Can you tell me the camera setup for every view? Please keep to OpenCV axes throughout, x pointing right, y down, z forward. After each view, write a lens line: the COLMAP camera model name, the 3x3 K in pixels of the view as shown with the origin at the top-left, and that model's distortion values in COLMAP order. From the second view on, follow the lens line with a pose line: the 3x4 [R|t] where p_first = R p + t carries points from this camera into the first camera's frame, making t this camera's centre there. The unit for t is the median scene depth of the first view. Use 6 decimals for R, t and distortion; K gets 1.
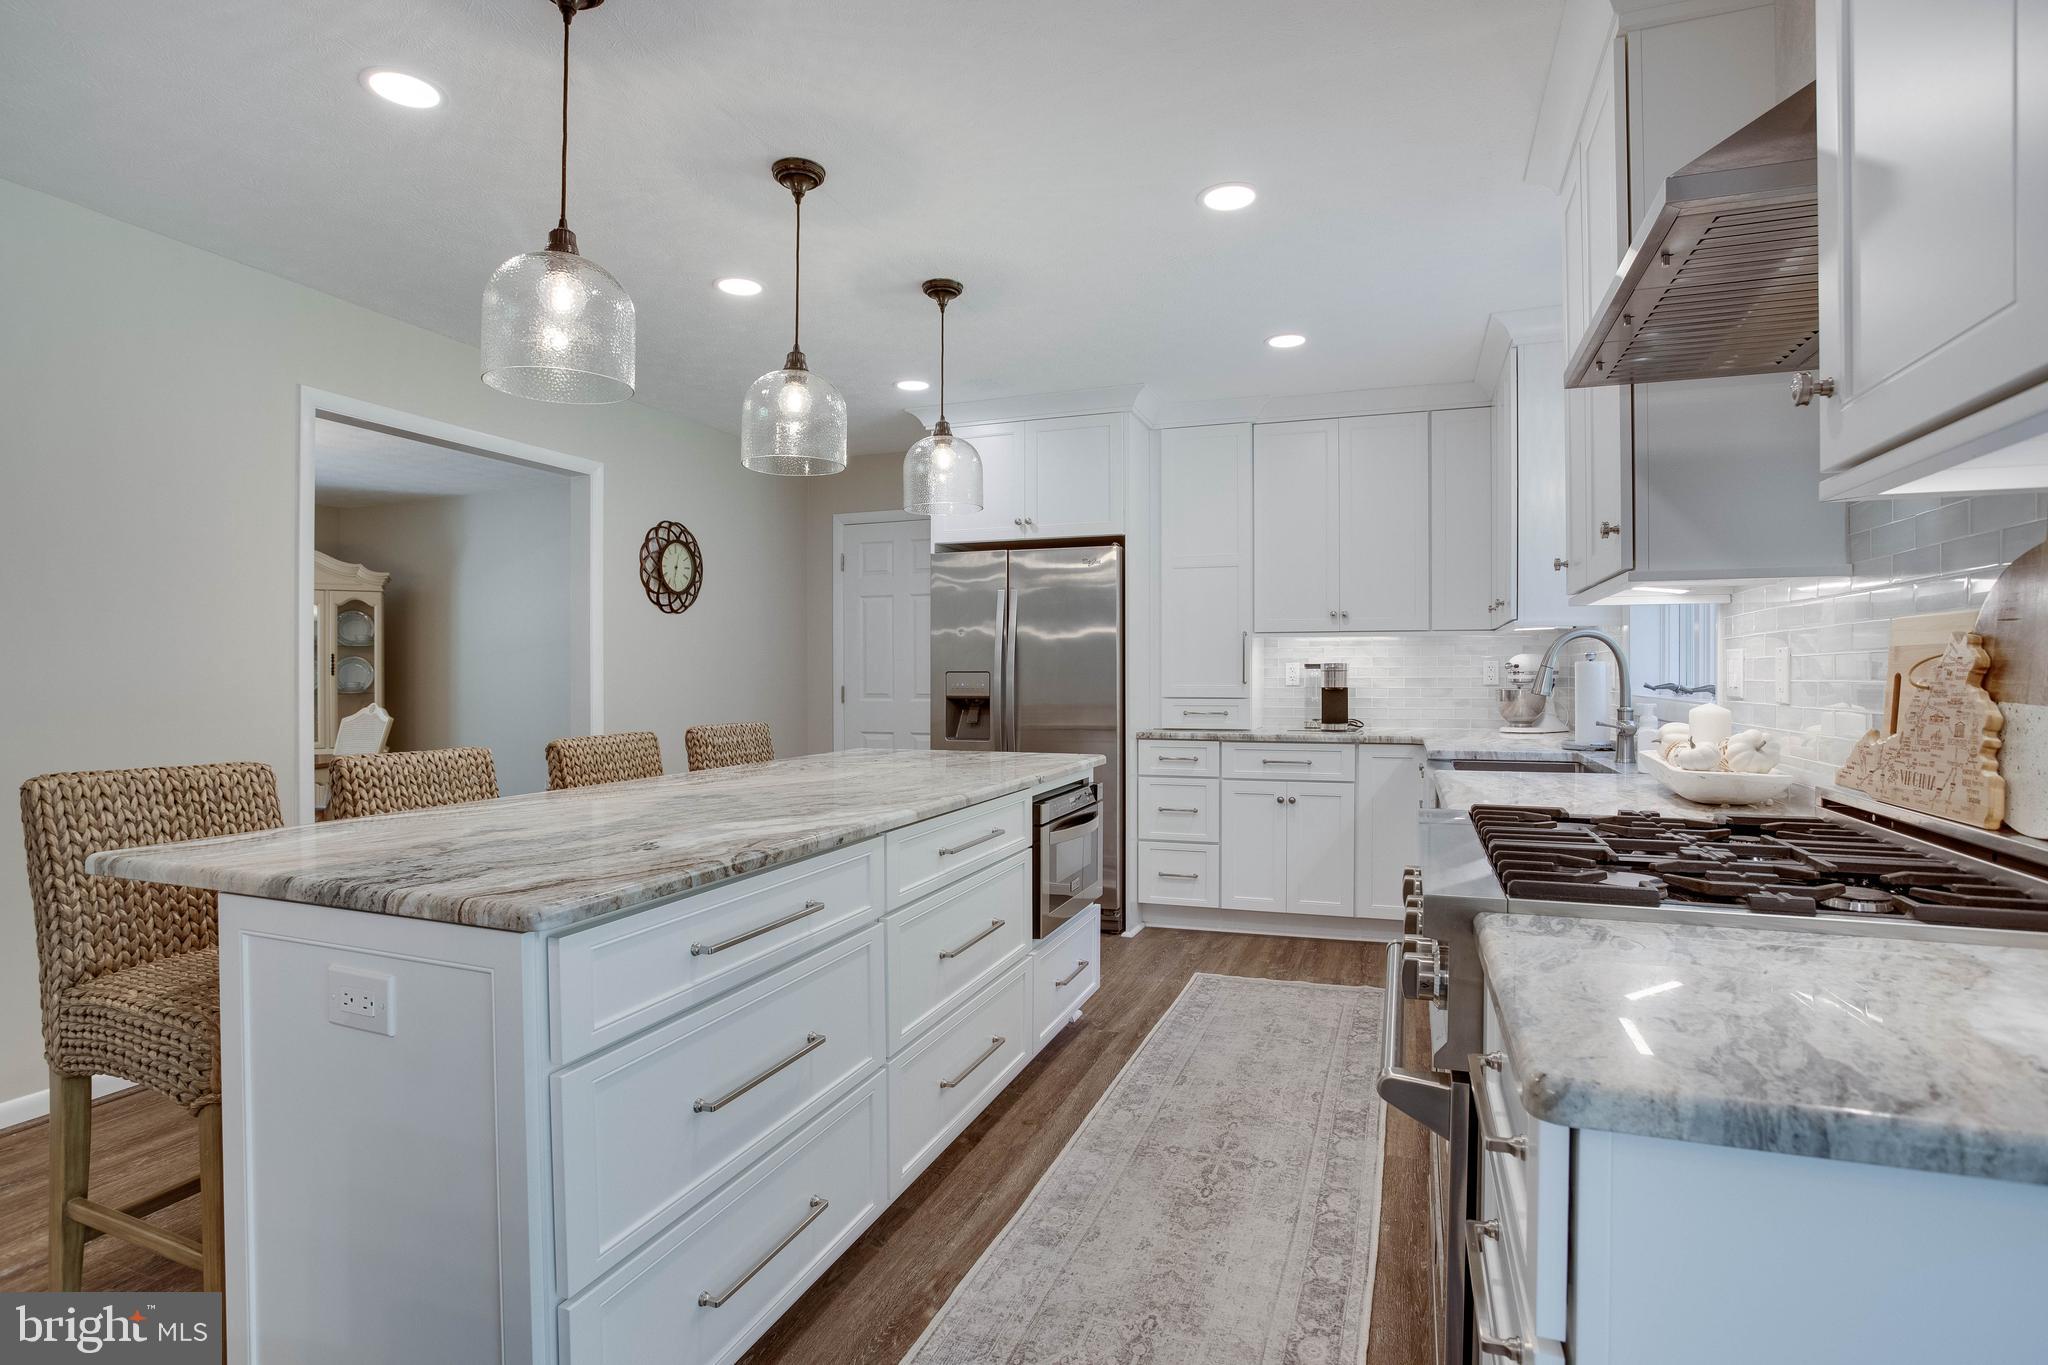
lens RADIAL K [[1010.4, 0, 1024.0], [0, 1010.4, 682.5], [0, 0, 1]] dist [-0.099815, 0.043944]
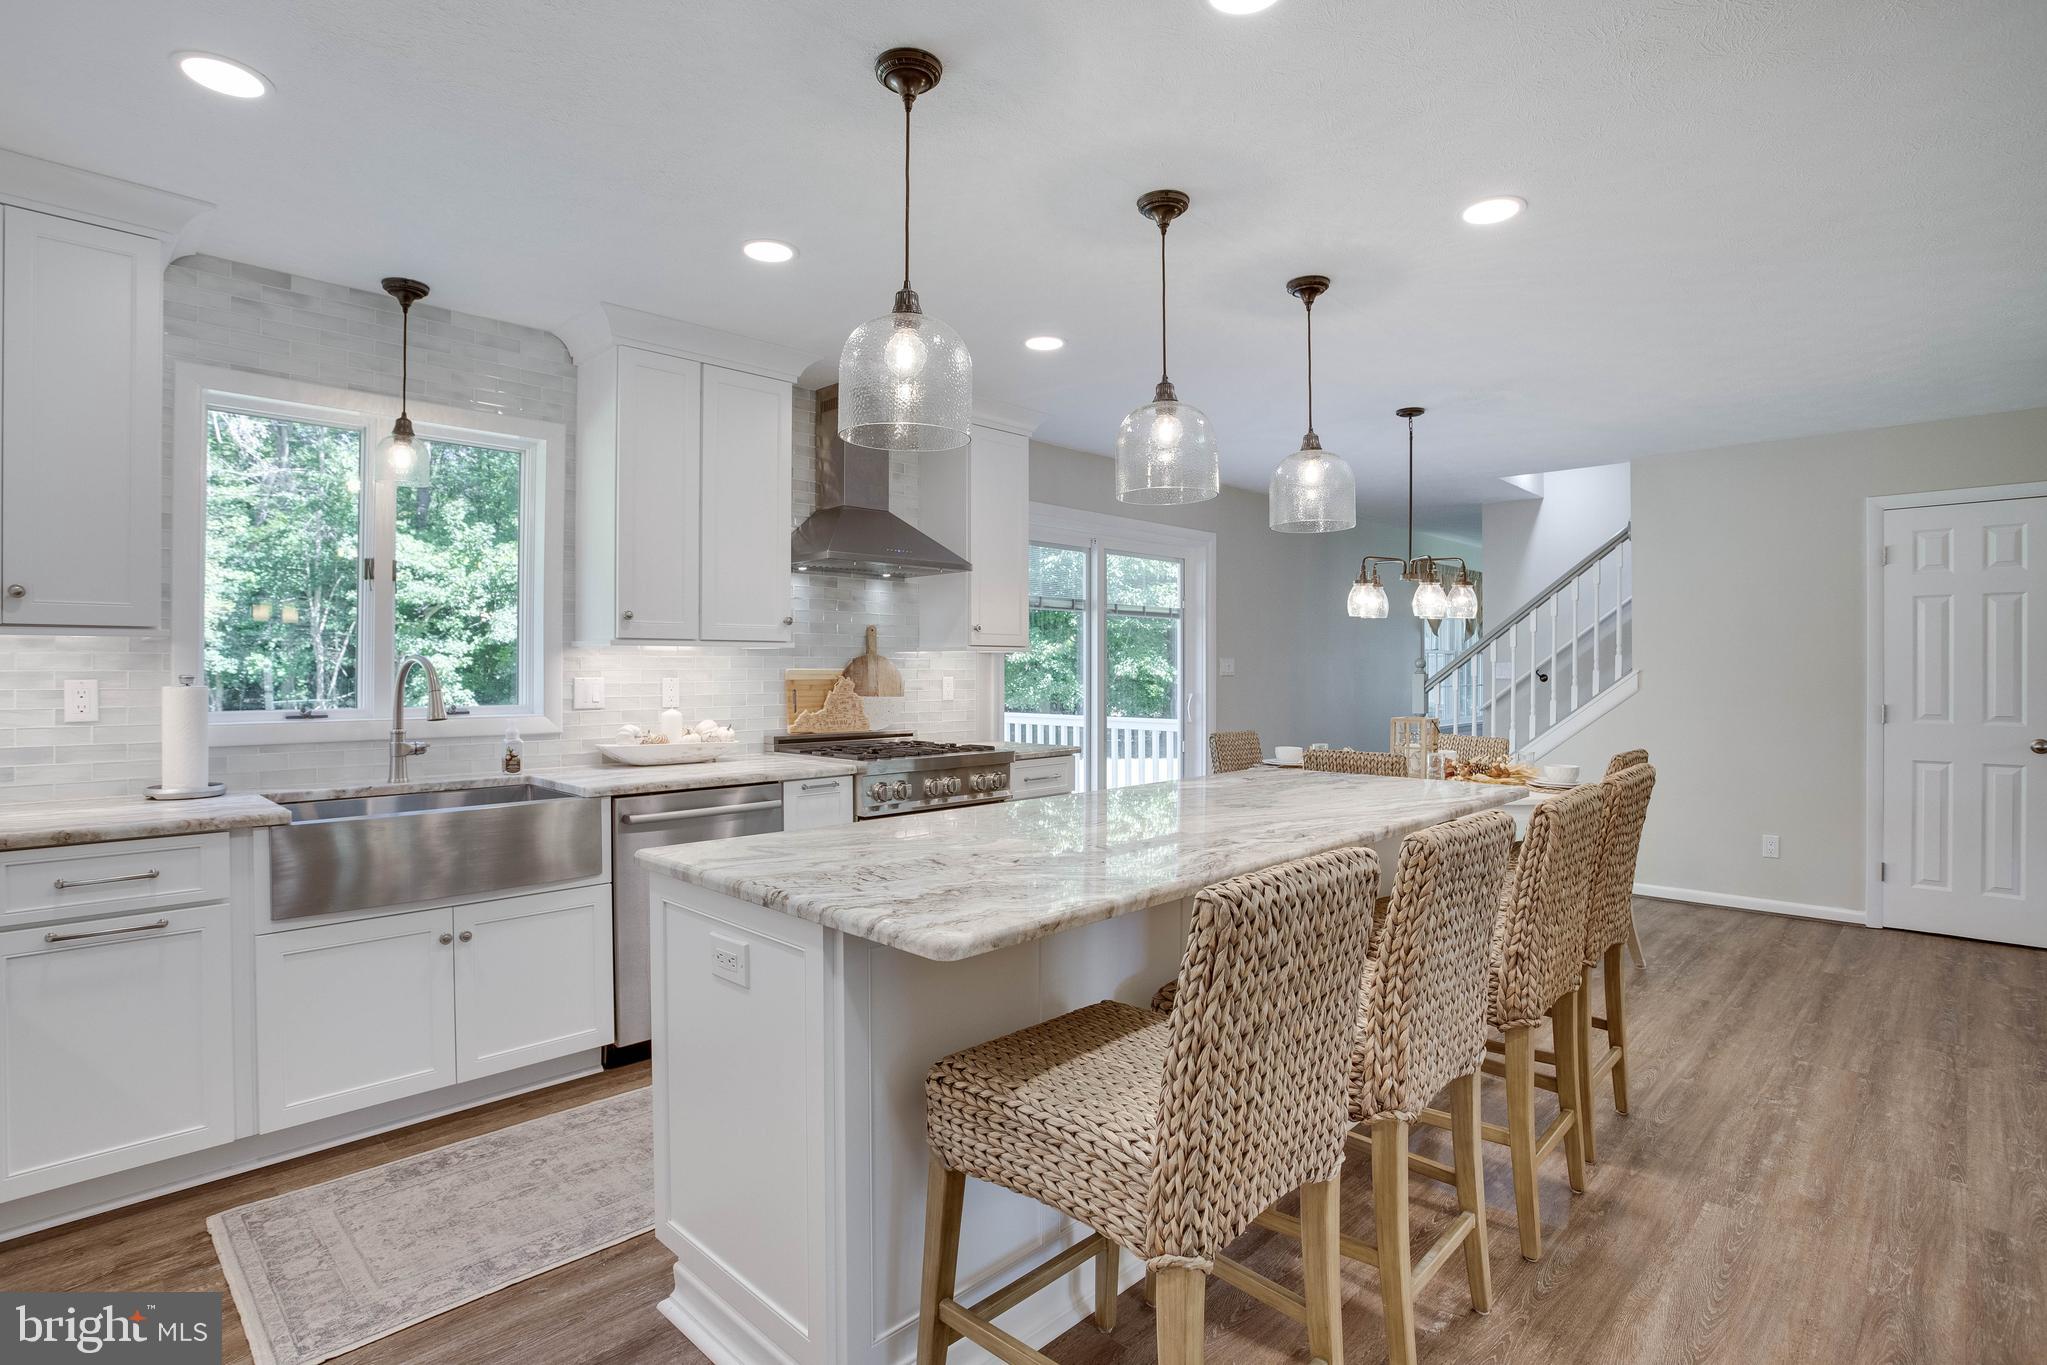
lens RADIAL K [[1032.9, 0, 1023.0], [0, 1032.9, 670.1], [0, 0, 1]] dist [-0.064527, 0.027150]
pose [[-0.915496, -0.001239, 0.402324, -0.274370], [0.001620, 0.999976, 0.006767, -0.030195], [-0.402323, 0.006847, -0.915472, 1.070858]]
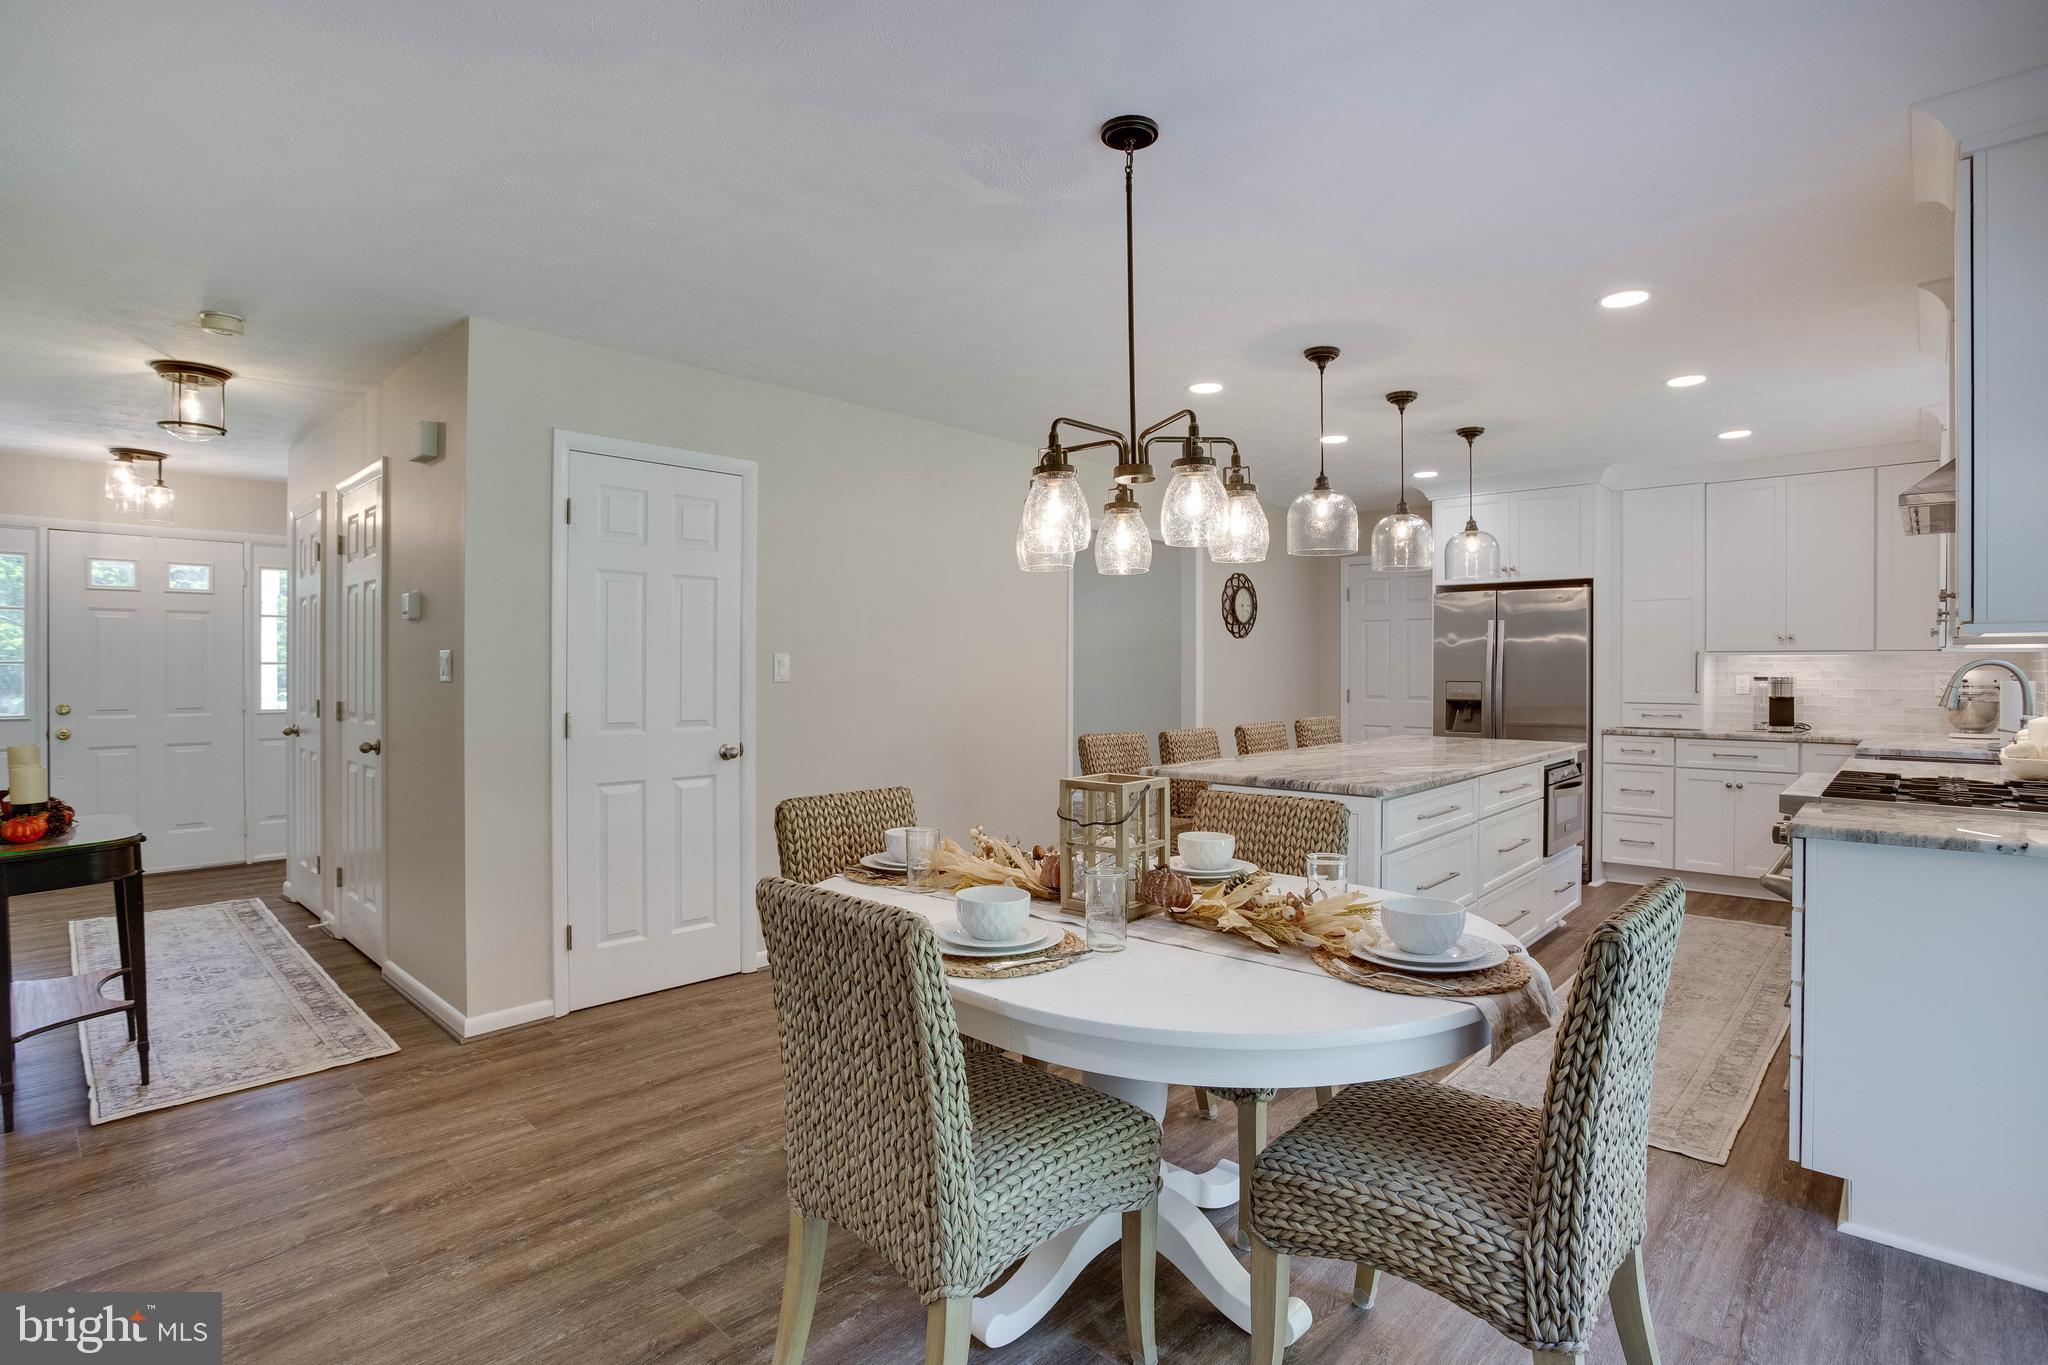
lens RADIAL K [[1033.4, 0, 1023.5], [0, 1033.4, 670.1], [0, 0, 1]] dist [-0.064527, 0.027150]
pose [[0.930182, 0.005451, -0.367059, -0.103234], [-0.007004, 0.999971, -0.002899, -0.017731], [0.367033, 0.005267, 0.930193, -0.493345]]
